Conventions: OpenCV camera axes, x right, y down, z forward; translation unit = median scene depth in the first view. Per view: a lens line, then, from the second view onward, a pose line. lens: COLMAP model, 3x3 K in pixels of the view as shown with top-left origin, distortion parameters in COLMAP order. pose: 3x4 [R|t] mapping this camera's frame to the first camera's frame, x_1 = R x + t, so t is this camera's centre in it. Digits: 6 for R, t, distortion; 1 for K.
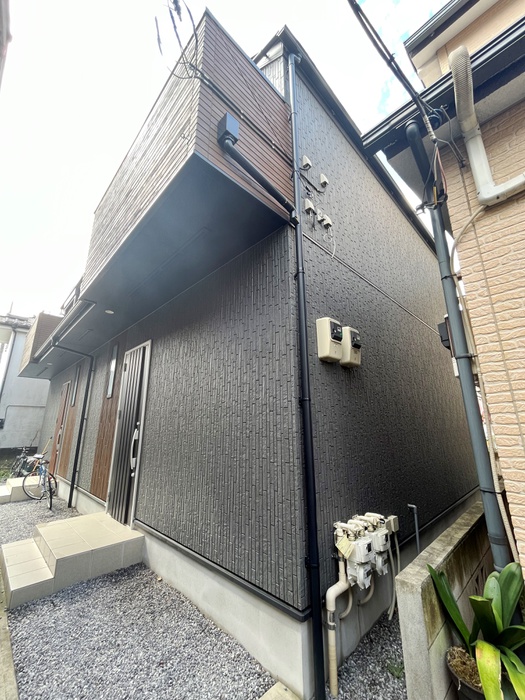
lens RADIAL K [[283.0, 0, 264.0], [0, 283.0, 351.7], [0, 0, 1]] dist [-0.002314, -0.000113]
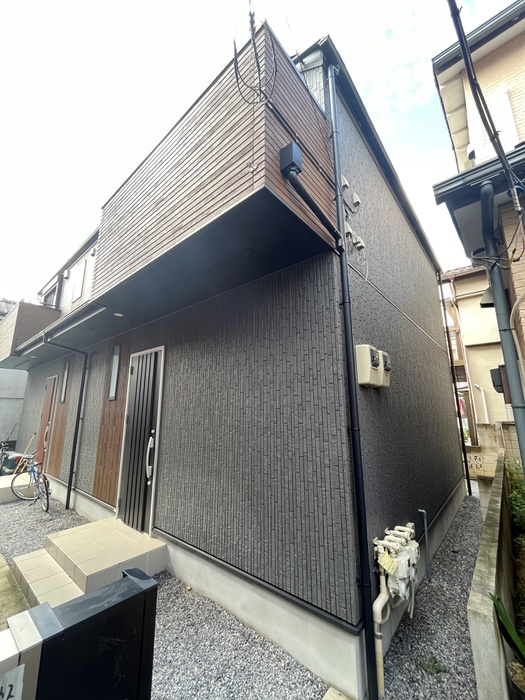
lens RADIAL K [[283.0, 0, 264.1], [0, 283.0, 351.3], [0, 0, 1]] dist [-0.002314, -0.000113]
pose [[0.995864, 0.020909, 0.088420, -0.238065], [-0.025623, 0.998291, 0.052517, -0.137581], [-0.087171, -0.054566, 0.994698, -0.002627]]
